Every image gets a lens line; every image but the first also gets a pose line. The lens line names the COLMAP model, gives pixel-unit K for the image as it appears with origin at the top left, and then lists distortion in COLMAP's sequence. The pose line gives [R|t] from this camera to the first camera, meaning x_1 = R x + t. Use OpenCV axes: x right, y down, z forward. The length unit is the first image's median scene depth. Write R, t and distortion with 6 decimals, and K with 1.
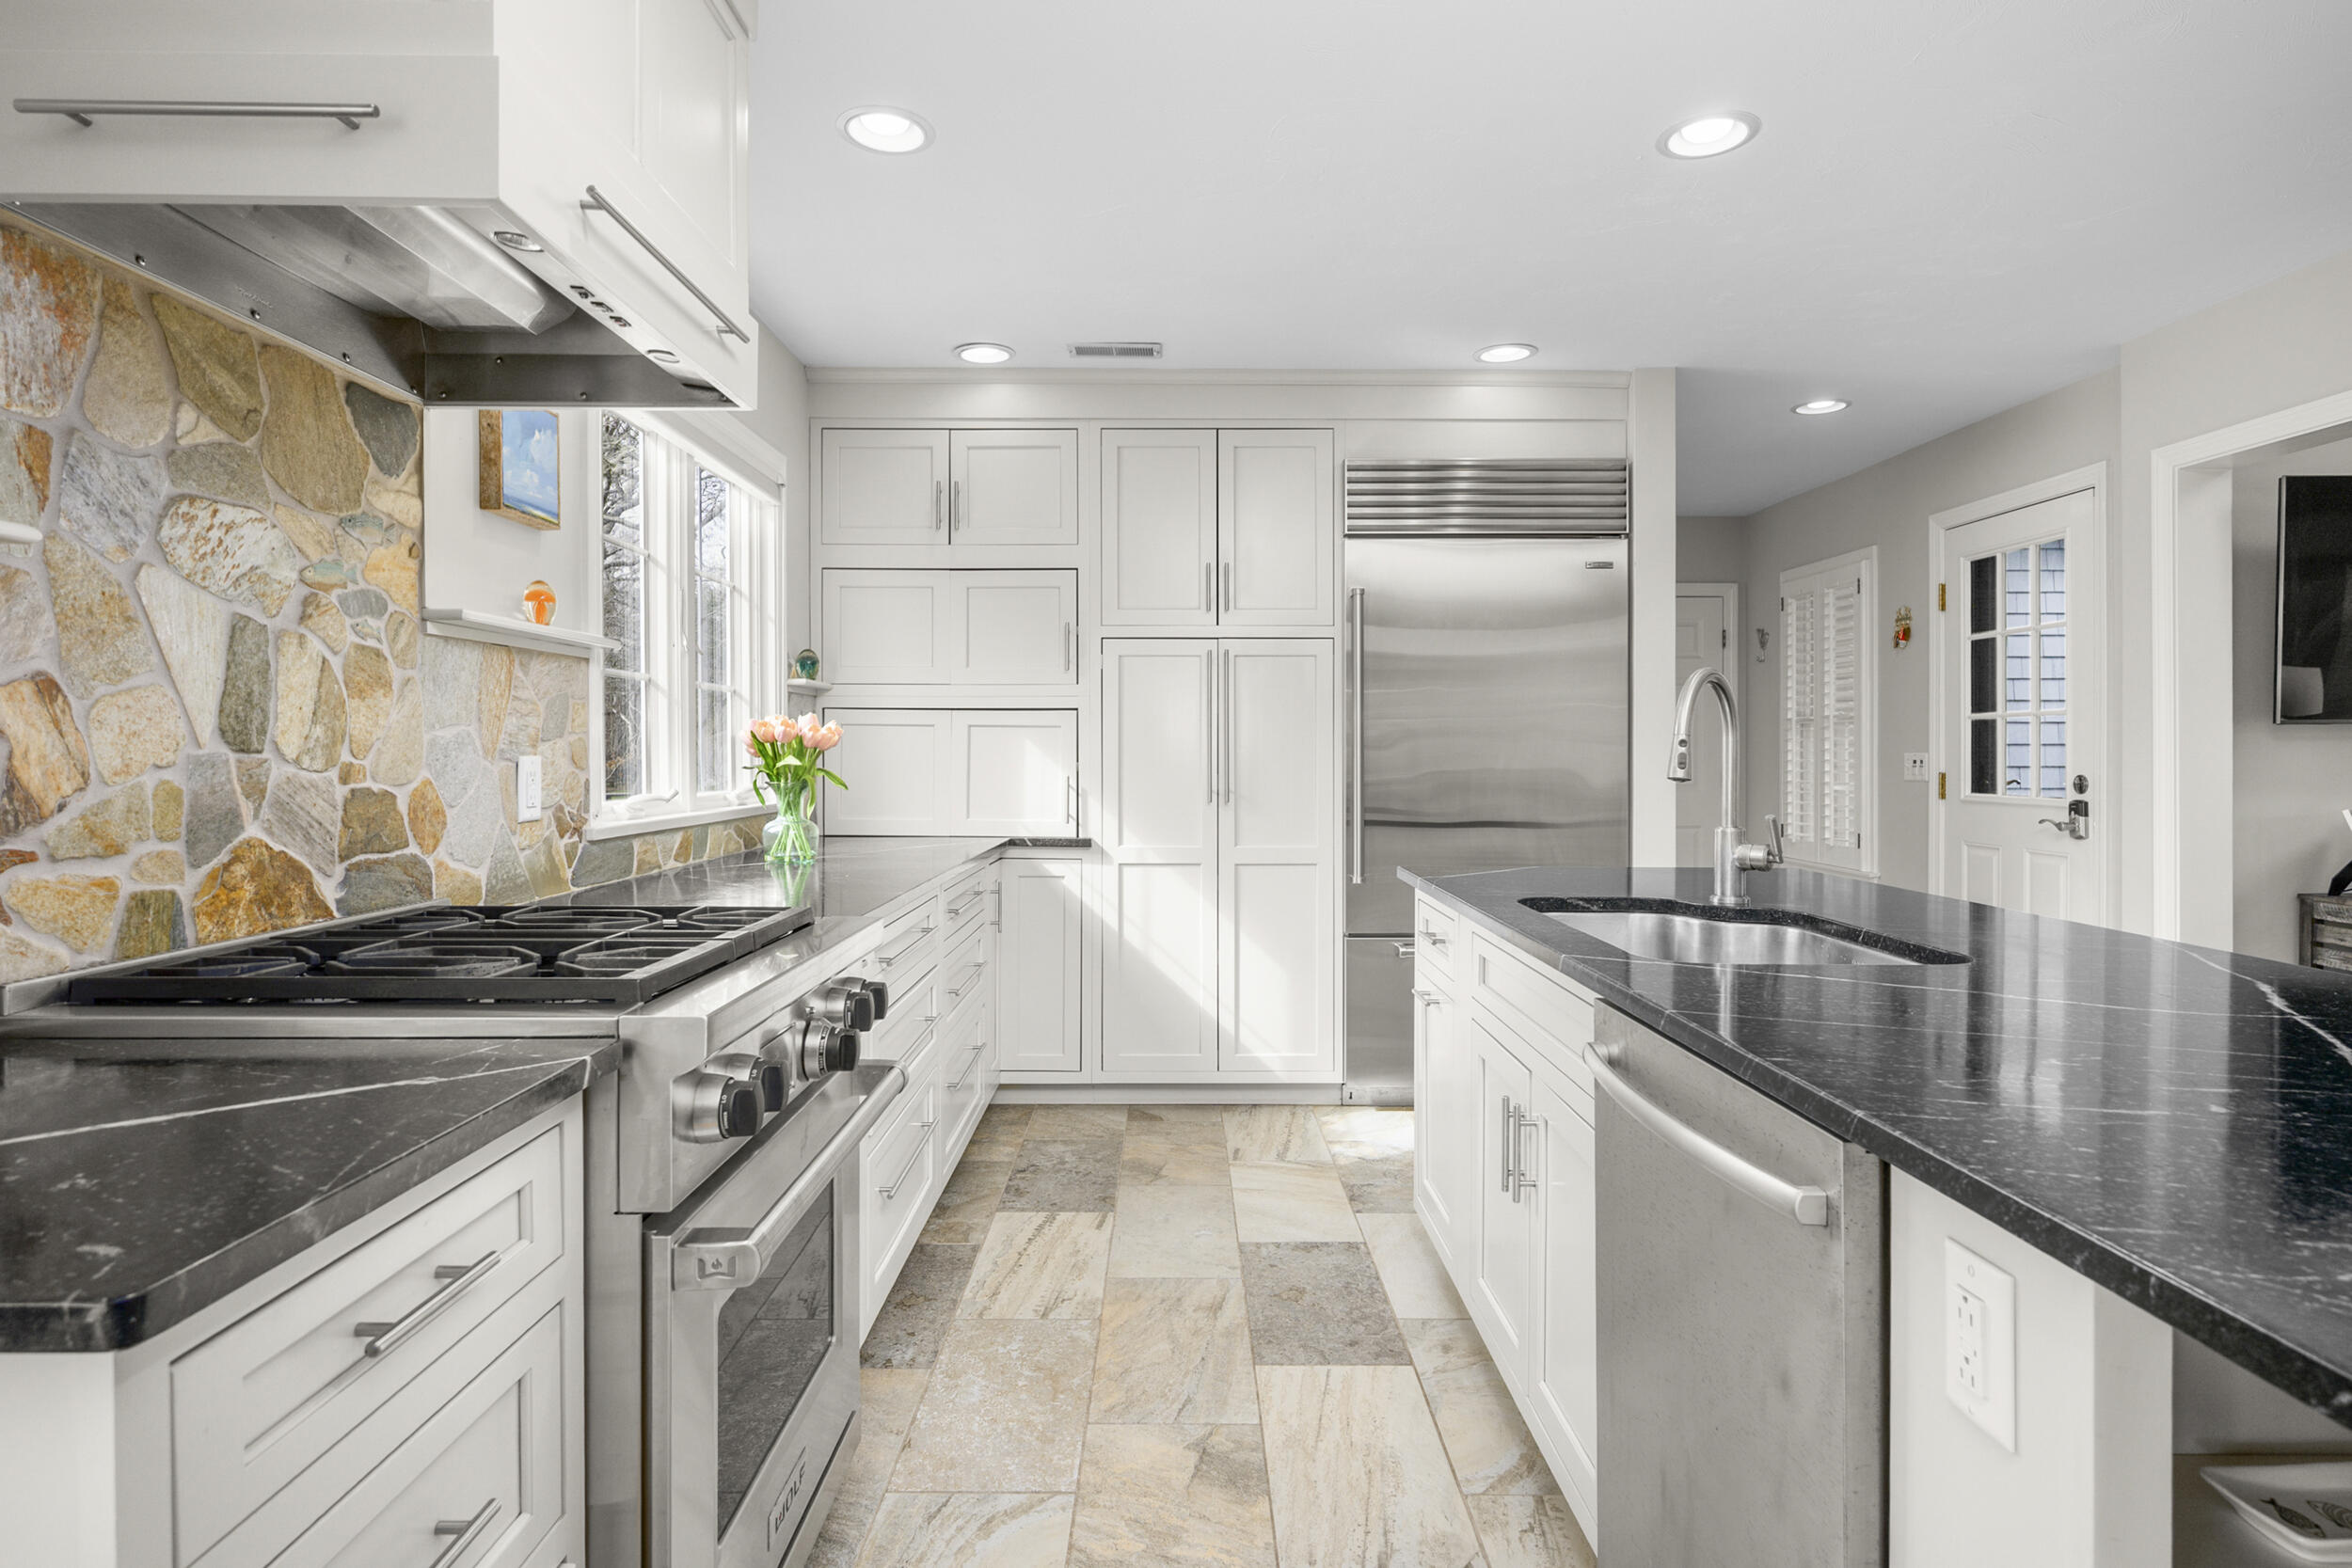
lens RADIAL K [[1251.4, 0, 1160.9], [0, 1251.4, 752.3], [0, 0, 1]] dist [0.003687, -0.001785]
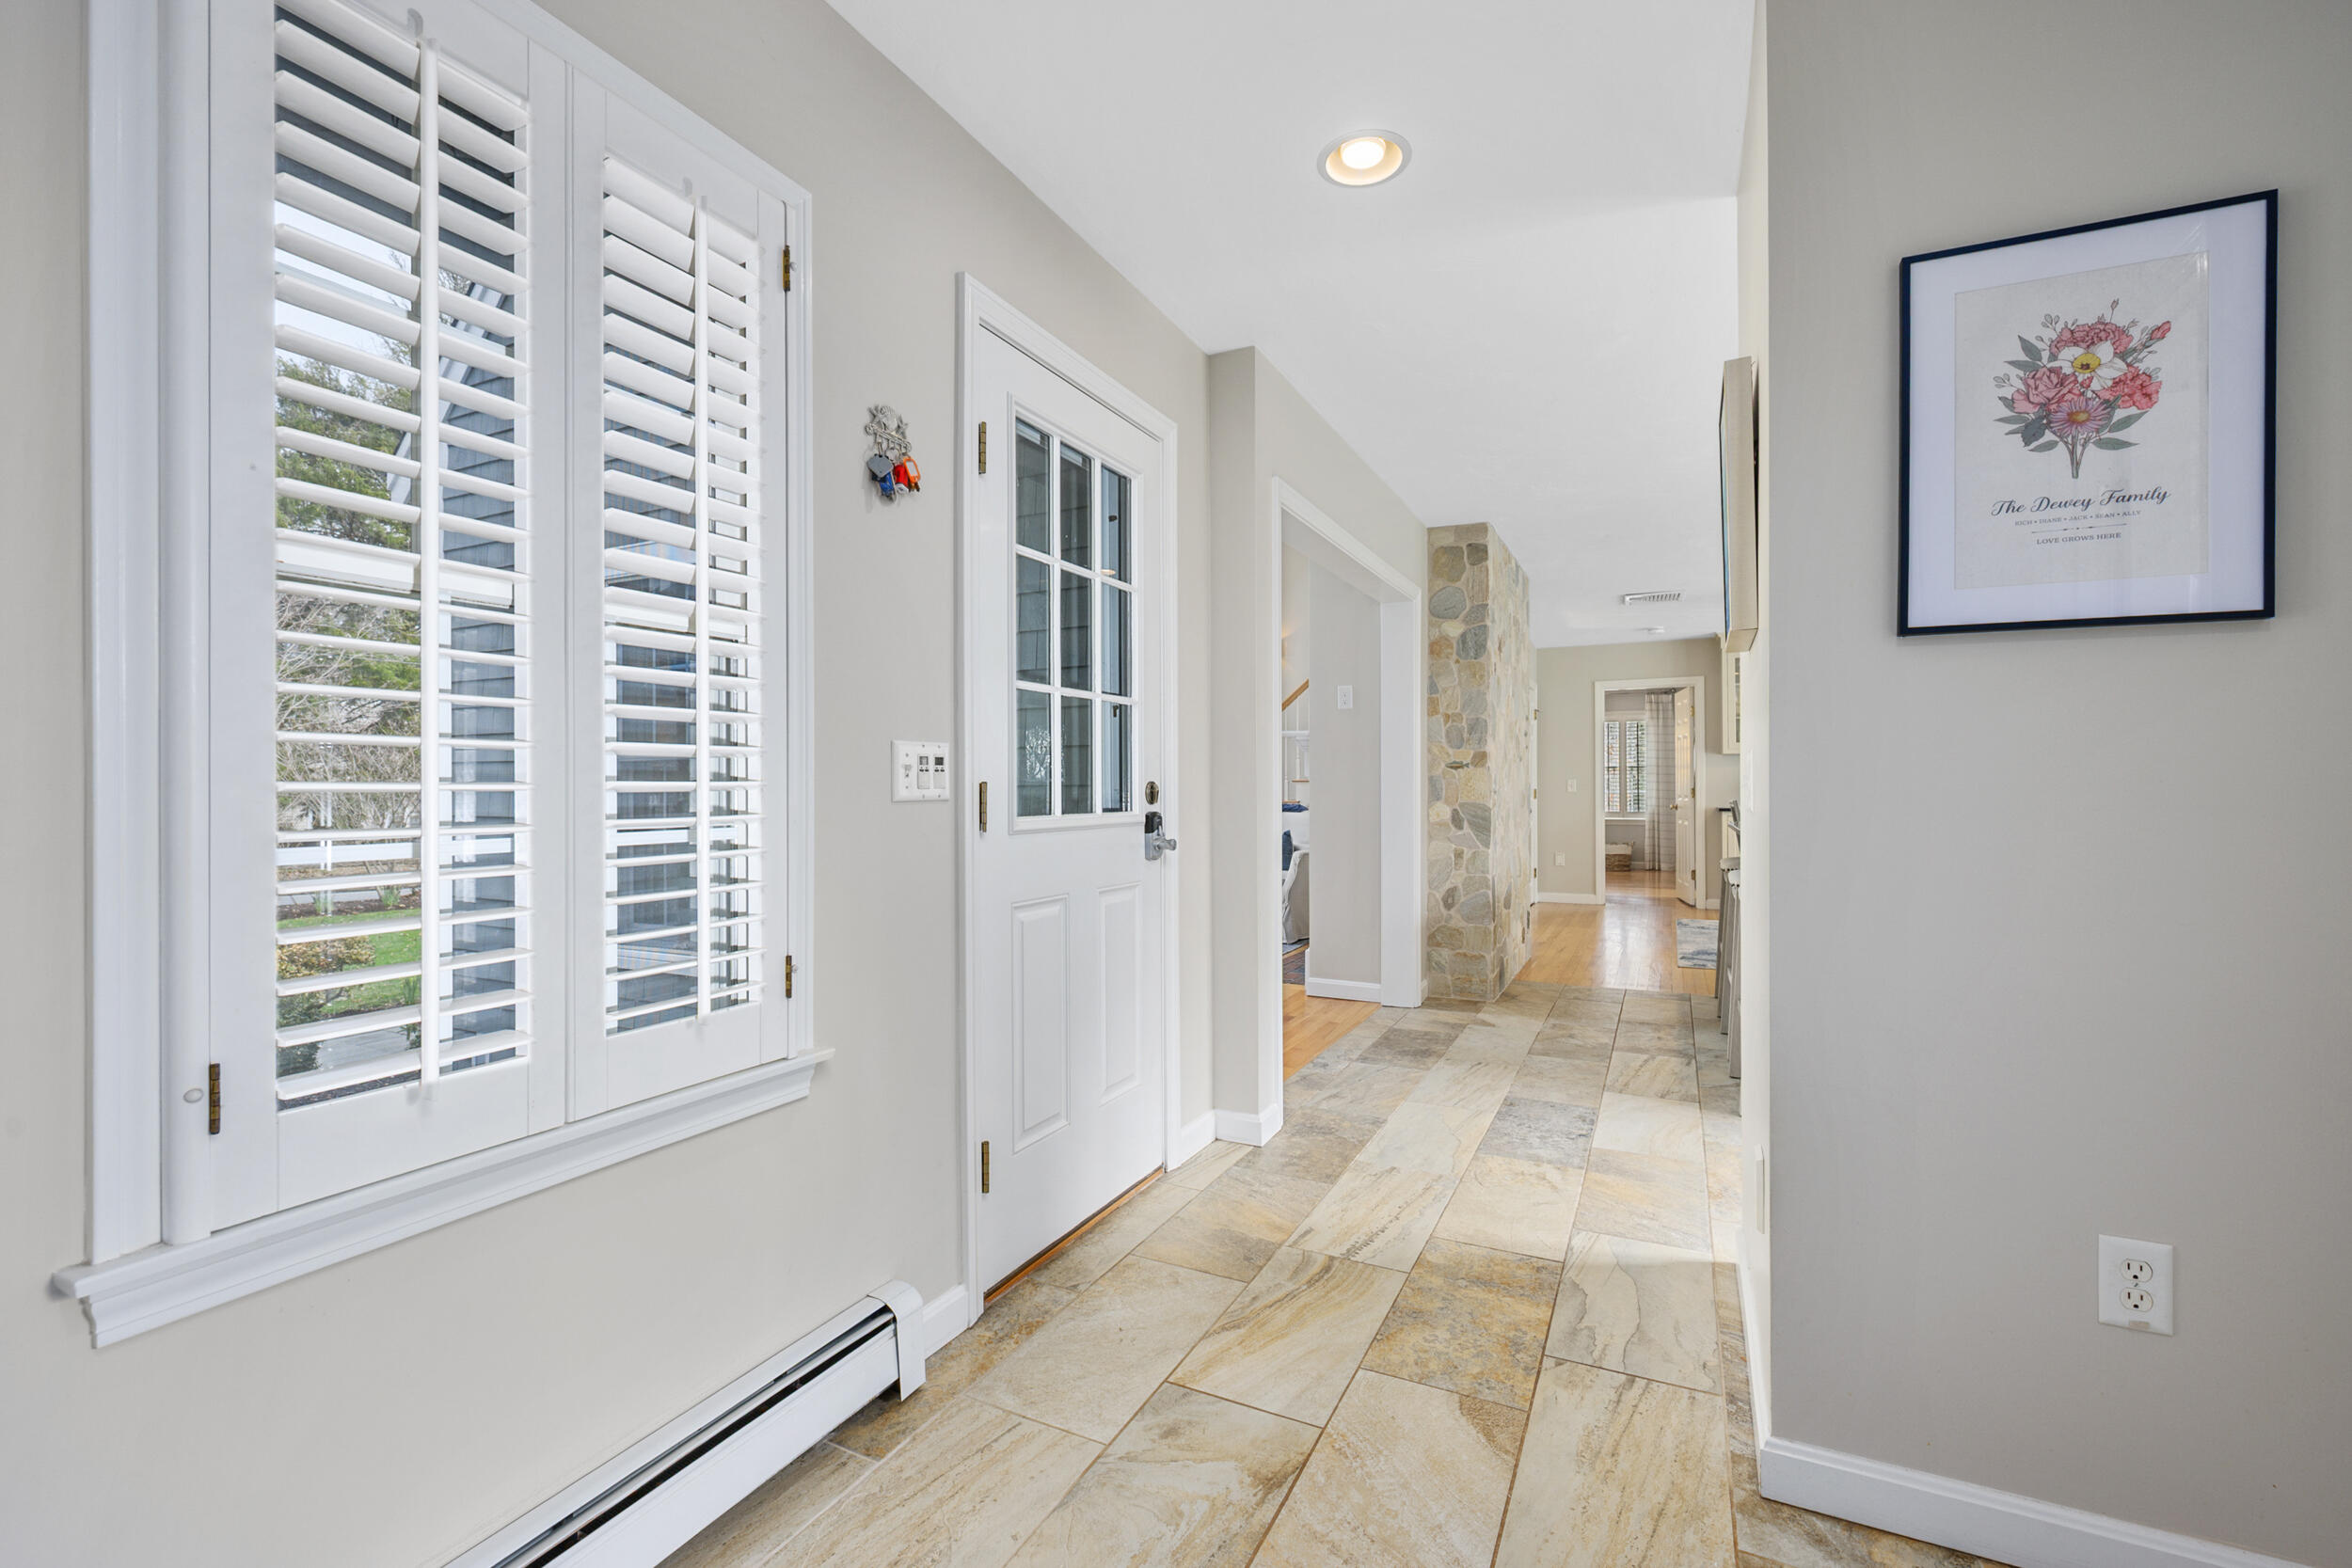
lens RADIAL K [[1023.6, 0, 1163.8], [0, 1023.6, 771.2], [0, 0, 1]] dist [0.023299, 0.000140]
pose [[-0.898016, 0.005534, 0.439929, 0.892472], [0.000026, 0.999922, -0.012526, 0.041848], [-0.439963, -0.011237, -0.897945, 3.367970]]
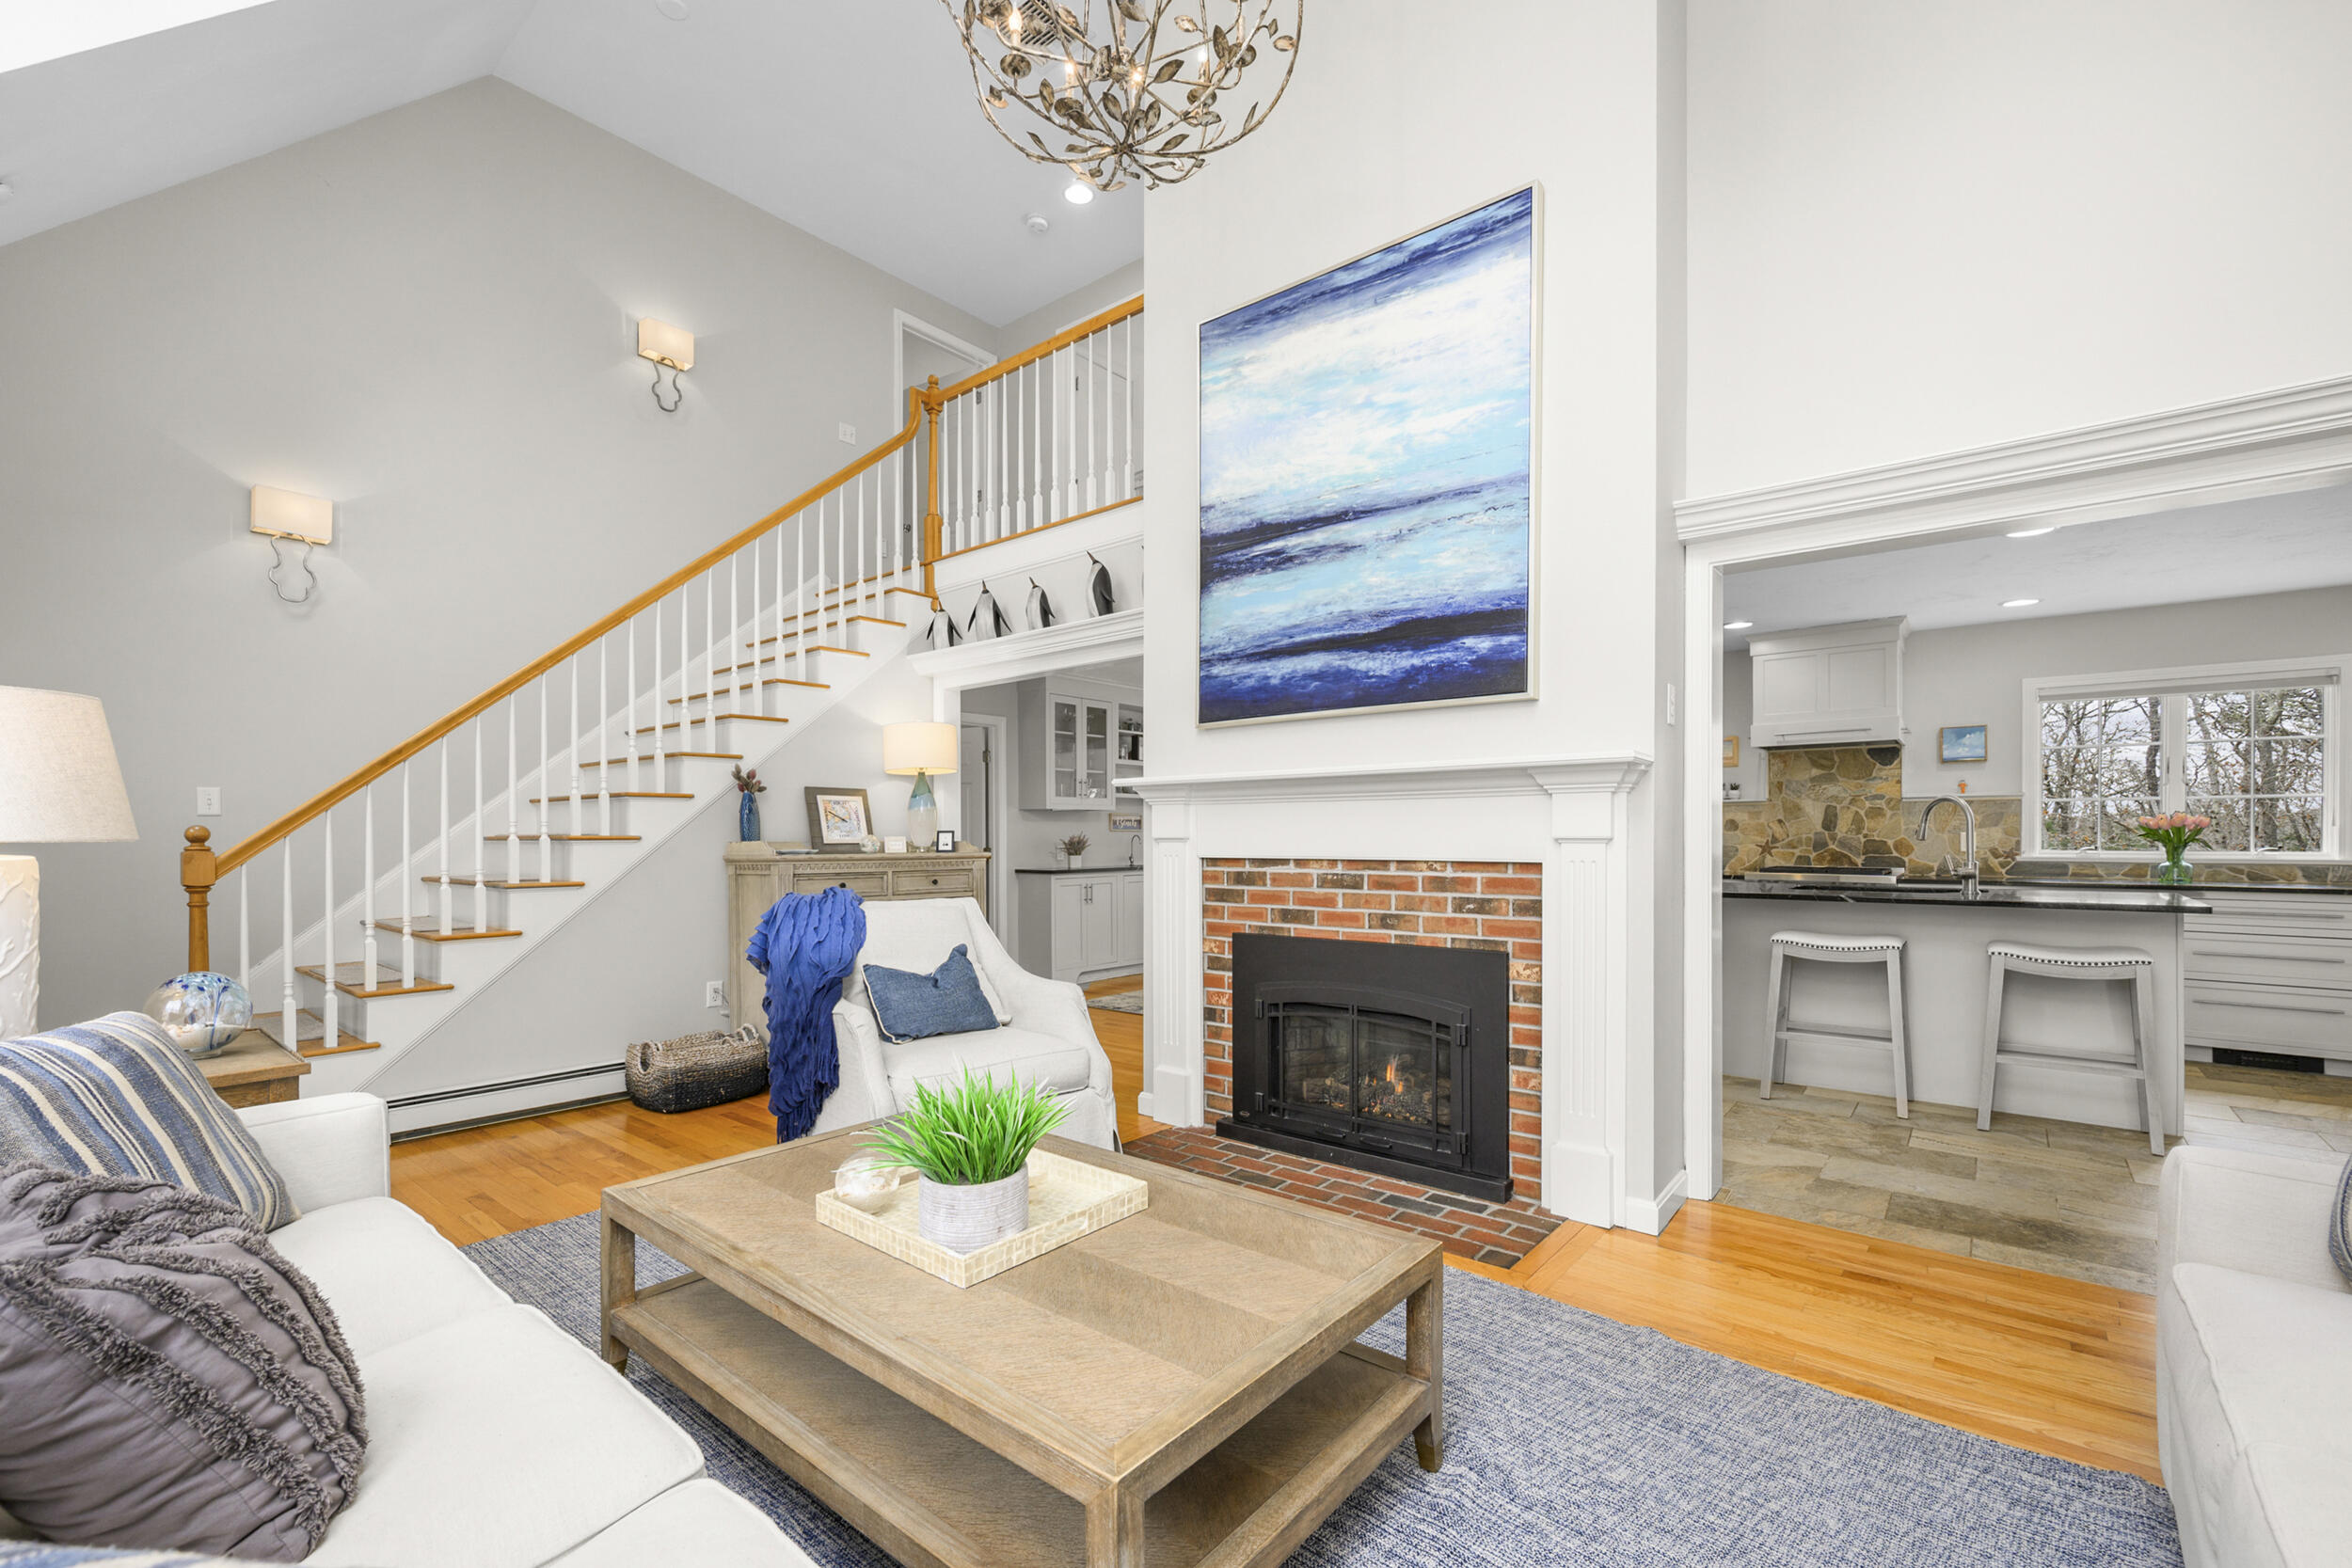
lens RADIAL K [[1014.1, 0, 1169.3], [0, 1014.1, 839.9], [0, 0, 1]] dist [-0.000591, -0.001064]
pose [[-0.630034, 0.006369, -0.776541, 3.335111], [0.000062, 0.999967, 0.008151, 0.001112], [0.776567, 0.005088, -0.630014, 1.194494]]
